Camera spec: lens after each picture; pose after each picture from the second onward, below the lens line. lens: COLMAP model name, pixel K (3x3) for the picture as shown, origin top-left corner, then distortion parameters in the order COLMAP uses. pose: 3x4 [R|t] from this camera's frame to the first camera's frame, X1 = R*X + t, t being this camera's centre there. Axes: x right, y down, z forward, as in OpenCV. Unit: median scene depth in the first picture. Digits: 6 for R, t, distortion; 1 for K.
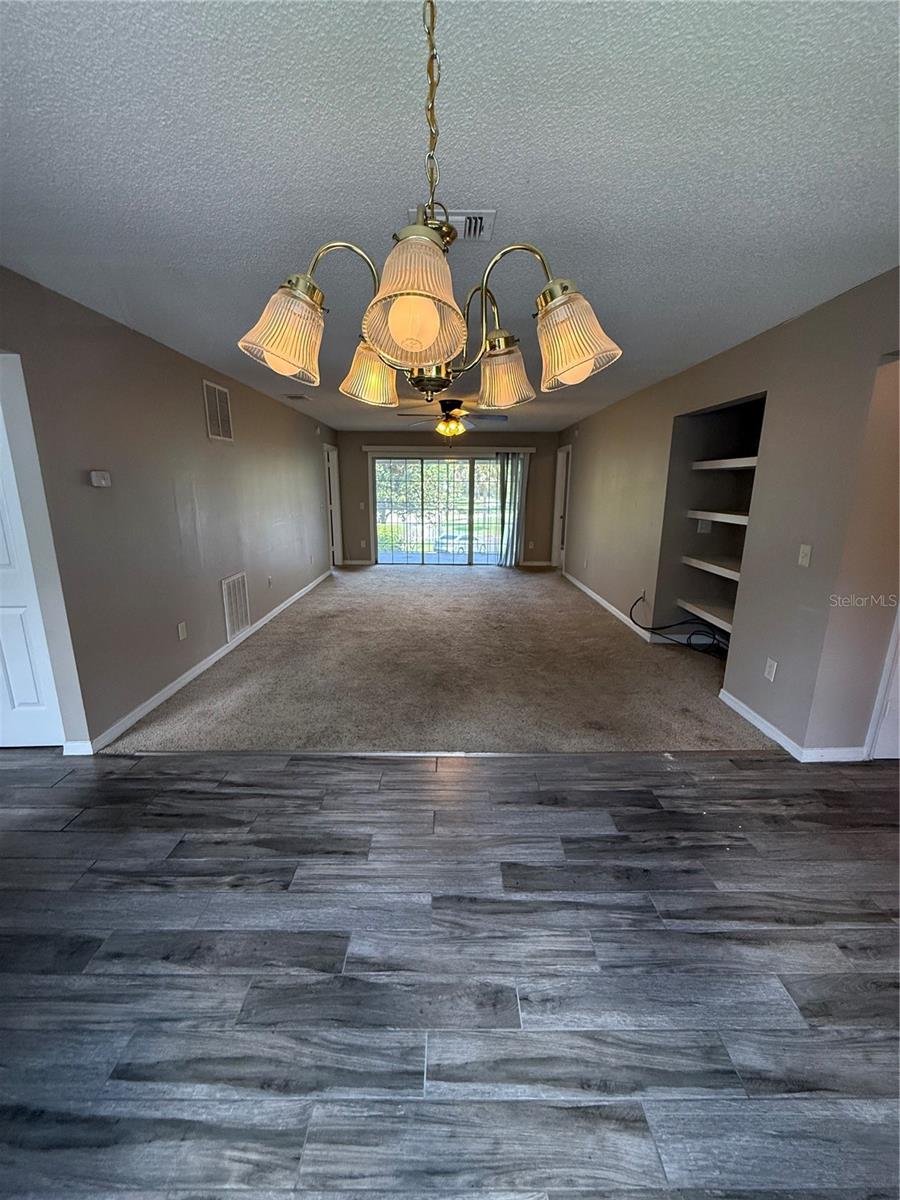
lens RADIAL K [[479.2, 0, 450.9], [0, 479.2, 597.7], [0, 0, 1]] dist [-0.002611, 0.000862]
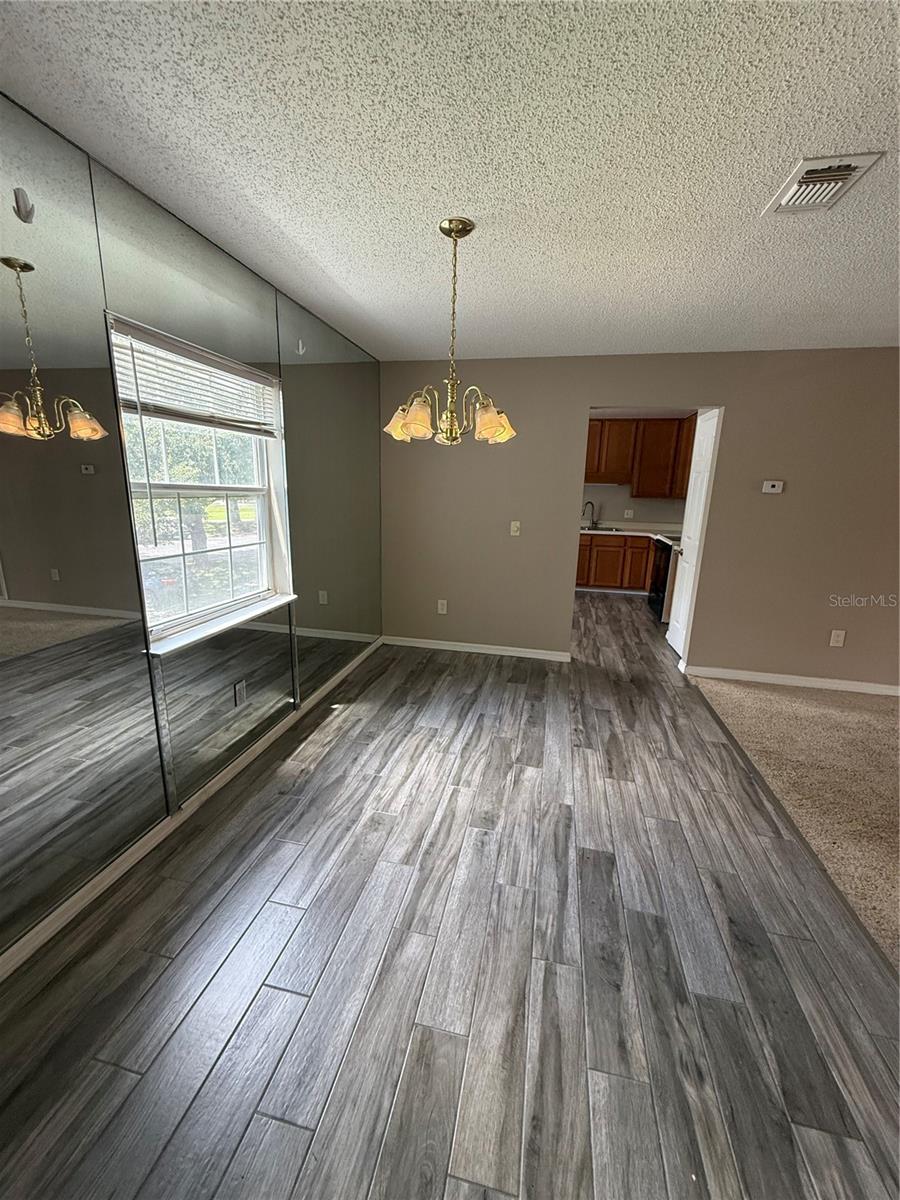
lens RADIAL K [[479.2, 0, 450.8], [0, 479.2, 597.0], [0, 0, 1]] dist [-0.002611, 0.000862]
pose [[-0.220951, 0.211260, -0.952129, 0.909386], [-0.251928, 0.930762, 0.264981, -0.120382], [0.942185, 0.298416, -0.152431, 0.585915]]
